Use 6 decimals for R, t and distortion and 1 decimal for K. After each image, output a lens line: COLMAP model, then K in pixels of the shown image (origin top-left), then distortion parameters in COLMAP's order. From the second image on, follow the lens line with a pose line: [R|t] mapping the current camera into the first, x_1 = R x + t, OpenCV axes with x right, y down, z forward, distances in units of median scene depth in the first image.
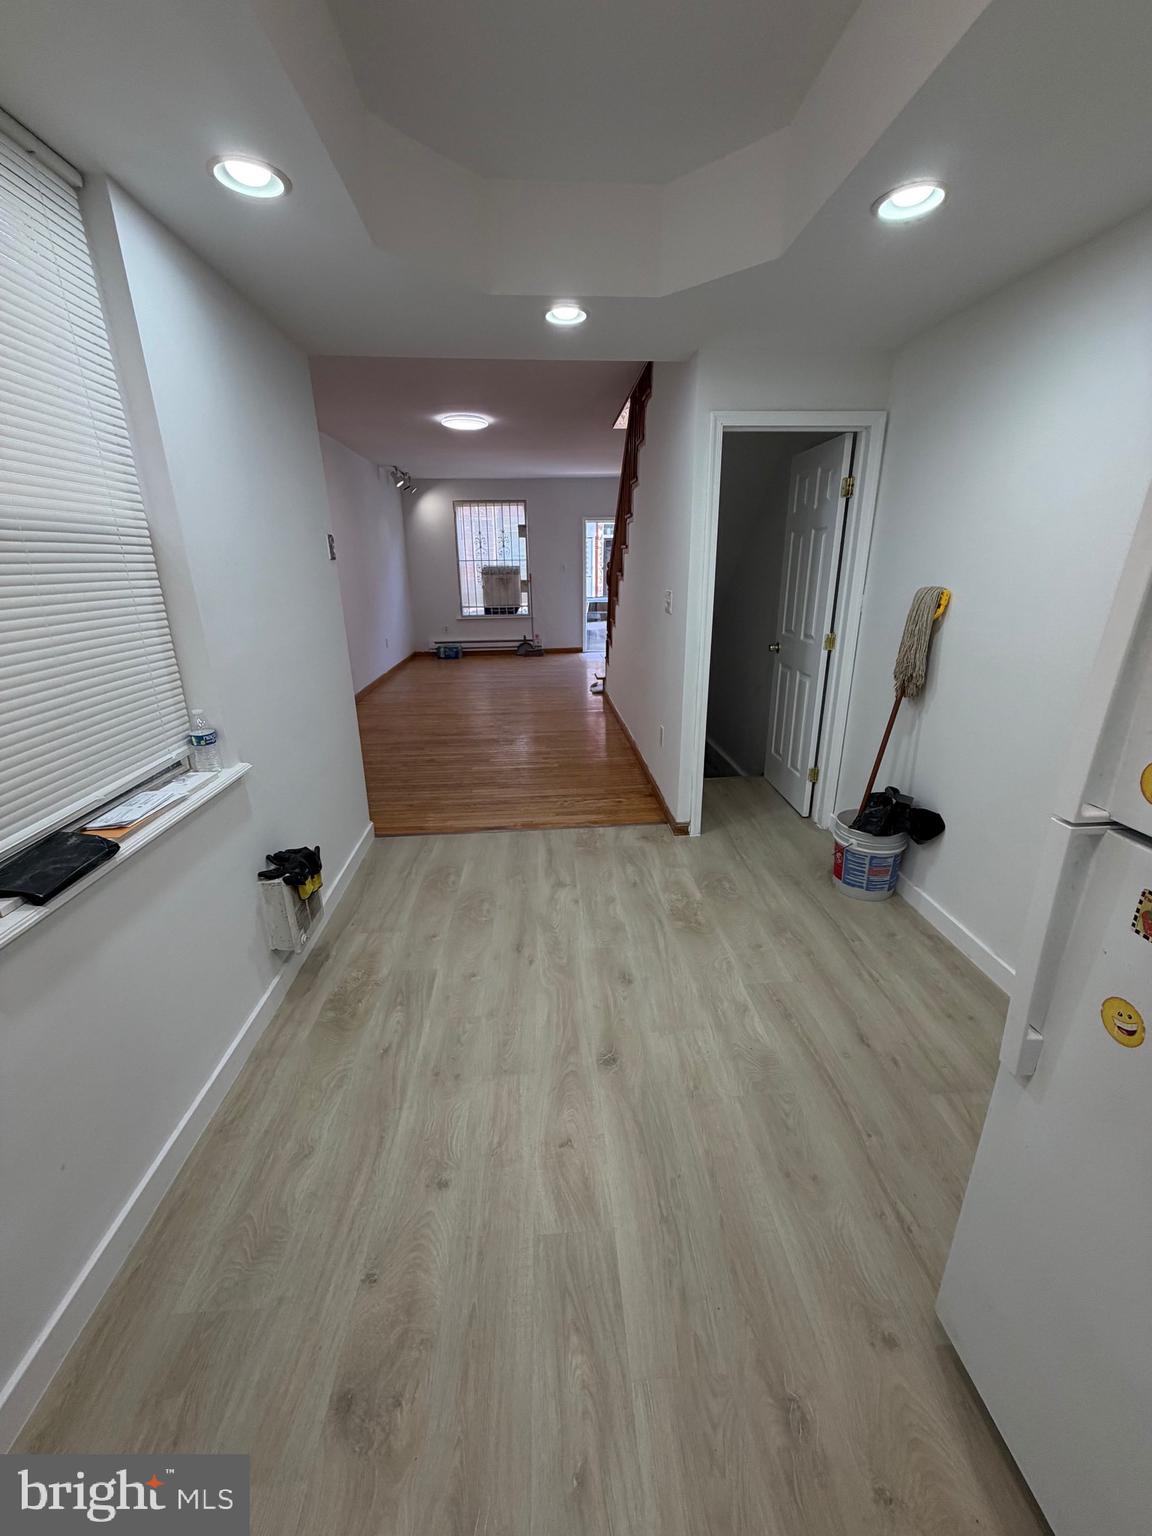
lens RADIAL K [[612.8, 0, 584.3], [0, 612.8, 773.4], [0, 0, 1]] dist [0.000539, -0.000002]
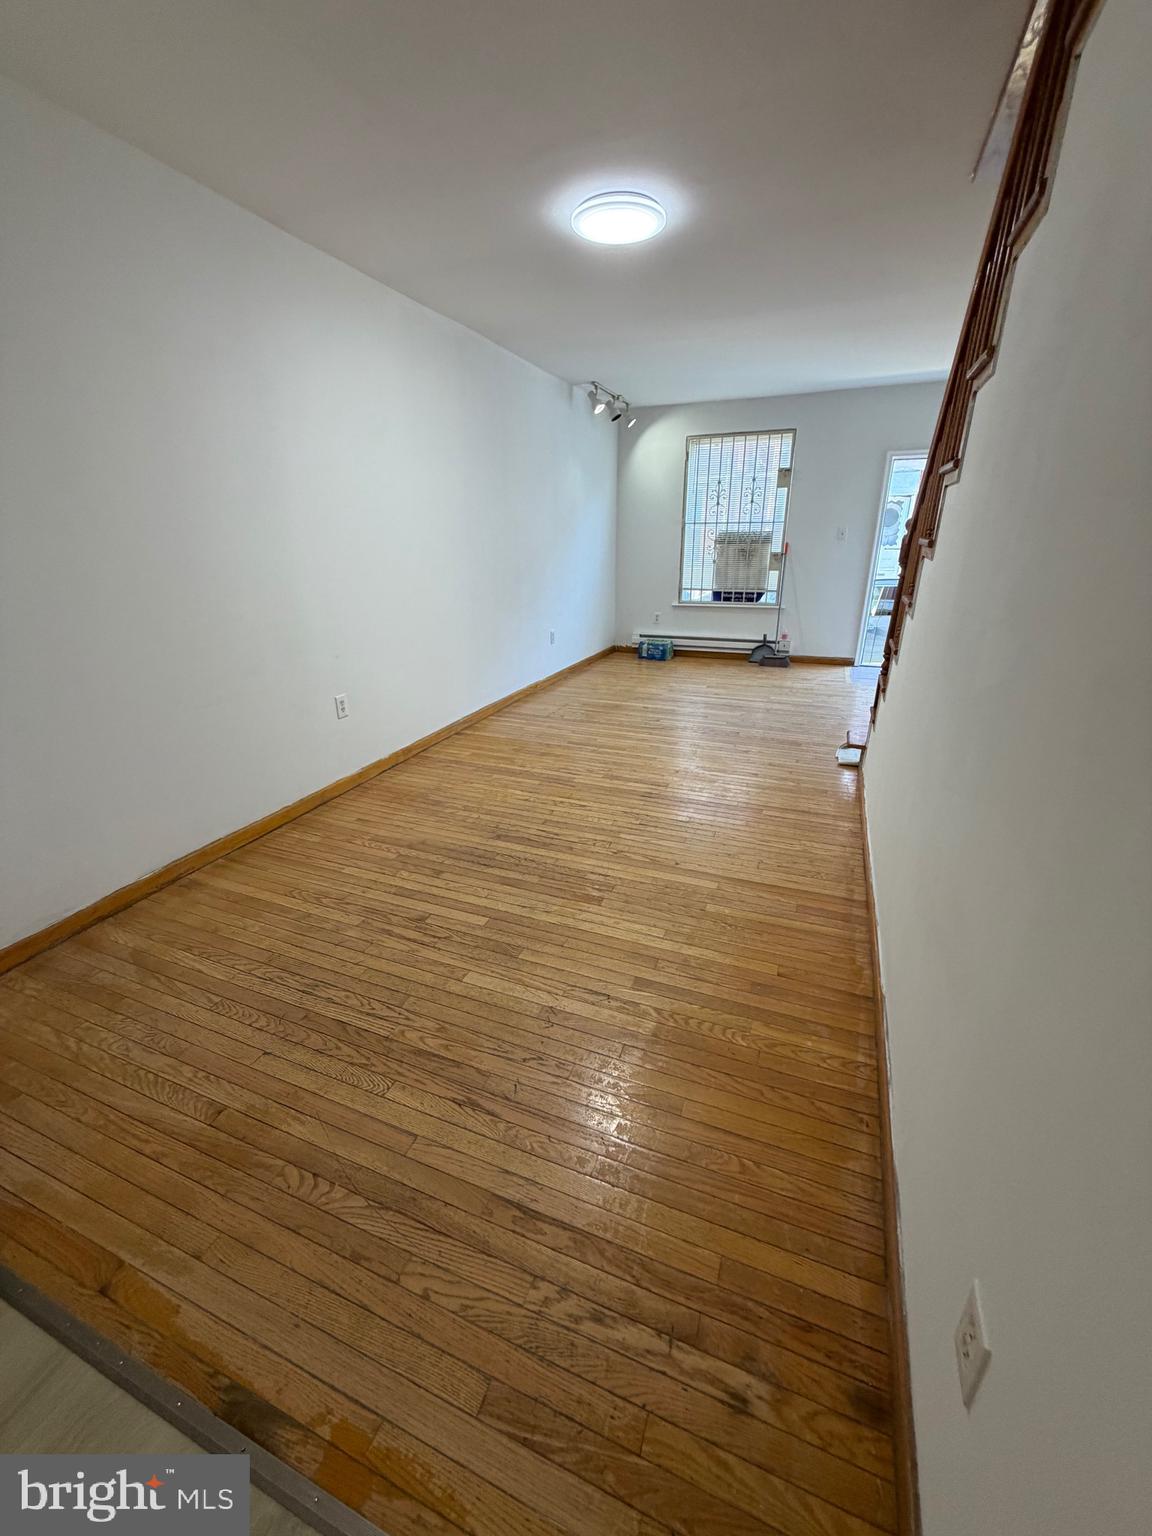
lens RADIAL K [[612.8, 0, 569.3], [0, 612.8, 769.8], [0, 0, 1]] dist [0.000539, -0.000002]
pose [[0.890736, 0.166103, -0.423083, 0.047594], [-0.149818, 0.986108, 0.071728, -0.193700], [0.429120, -0.000505, 0.903247, 0.602988]]
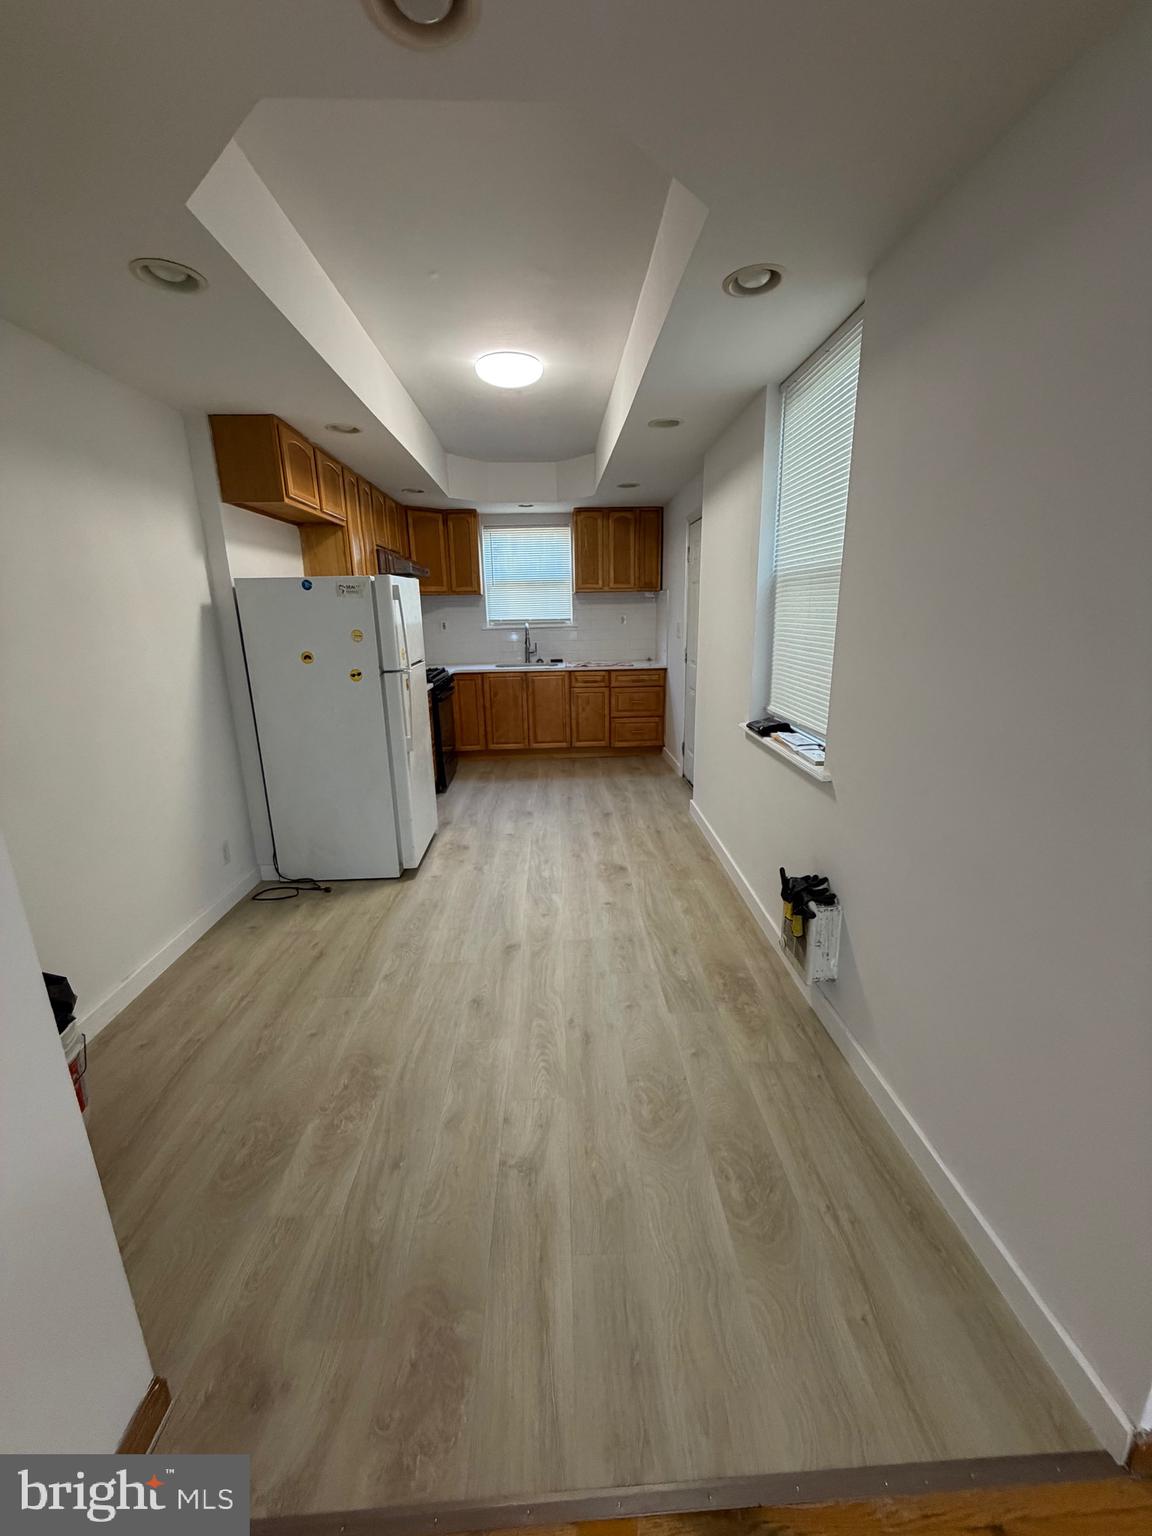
lens RADIAL K [[612.8, 0, 569.8], [0, 612.8, 770.1], [0, 0, 1]] dist [0.000539, -0.000002]
pose [[-0.998596, 0.019334, 0.049322, -0.069331], [0.043695, 0.827012, 0.560484, -0.263920], [-0.029953, 0.561852, -0.826695, 0.781254]]
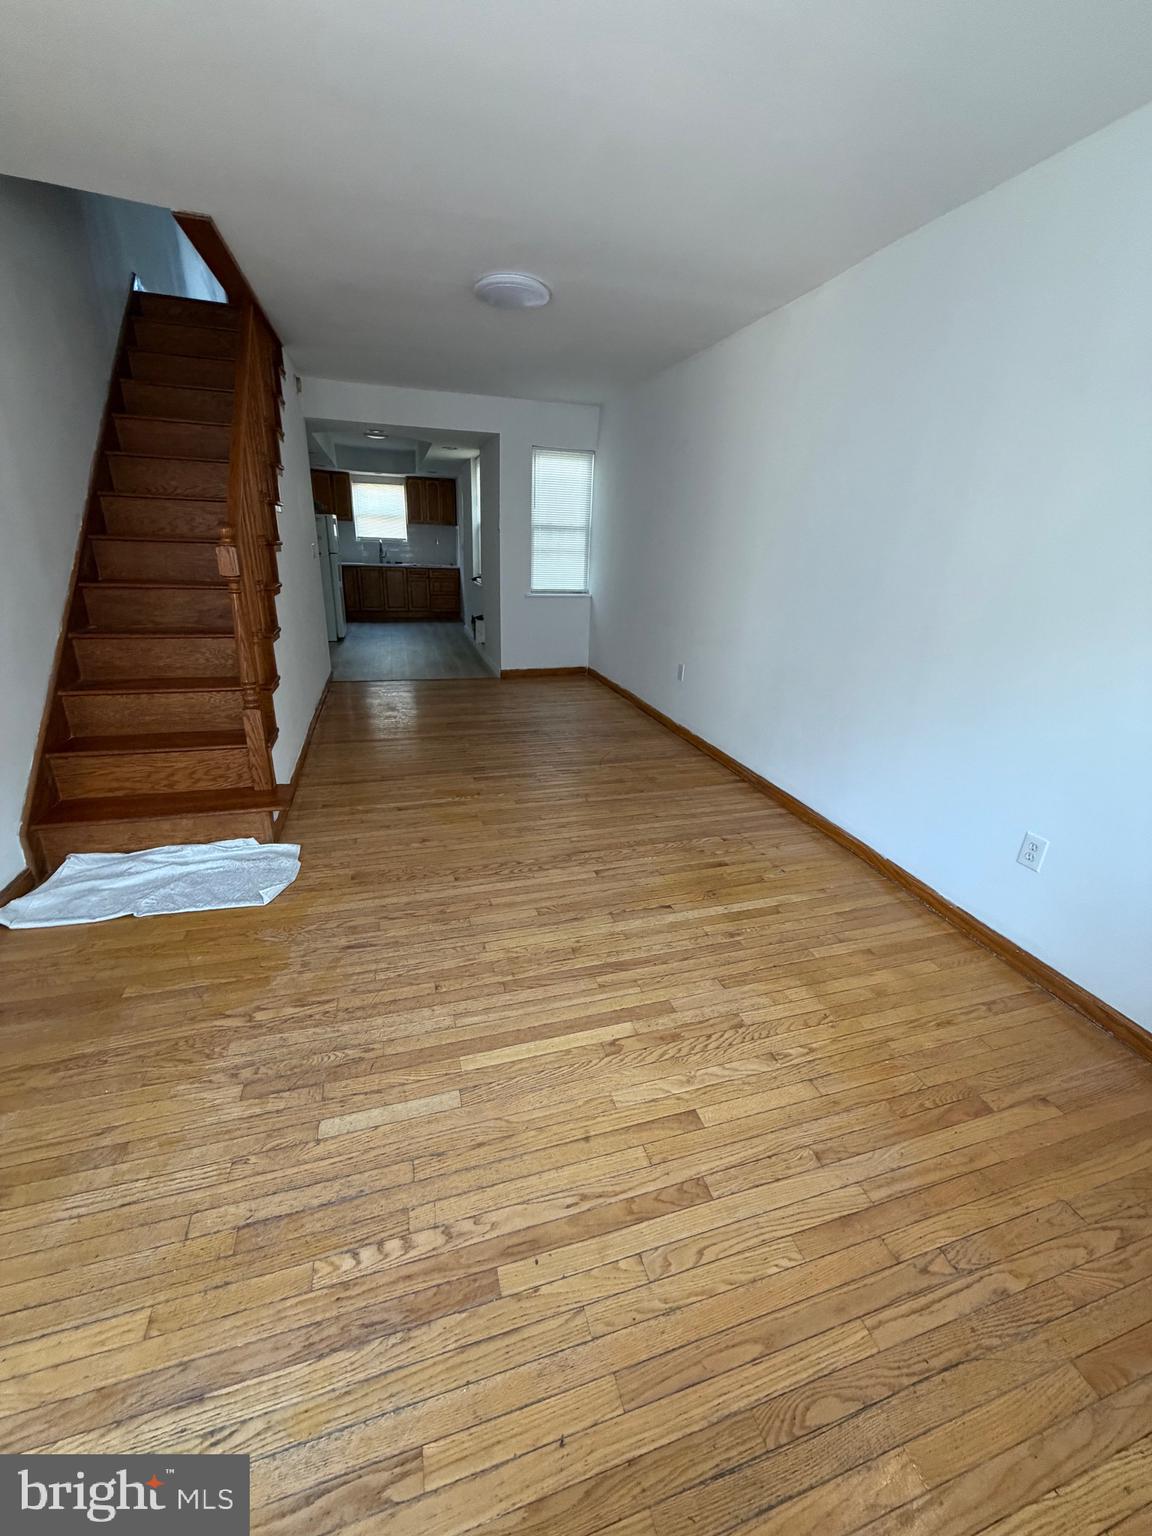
lens RADIAL K [[612.8, 0, 577.4], [0, 612.8, 763.8], [0, 0, 1]] dist [0.000539, -0.000002]
pose [[-0.977012, 0.052319, -0.206665, -0.122458], [-0.092294, 0.770056, 0.631265, -0.658867], [0.192171, 0.635828, -0.747525, 1.904151]]
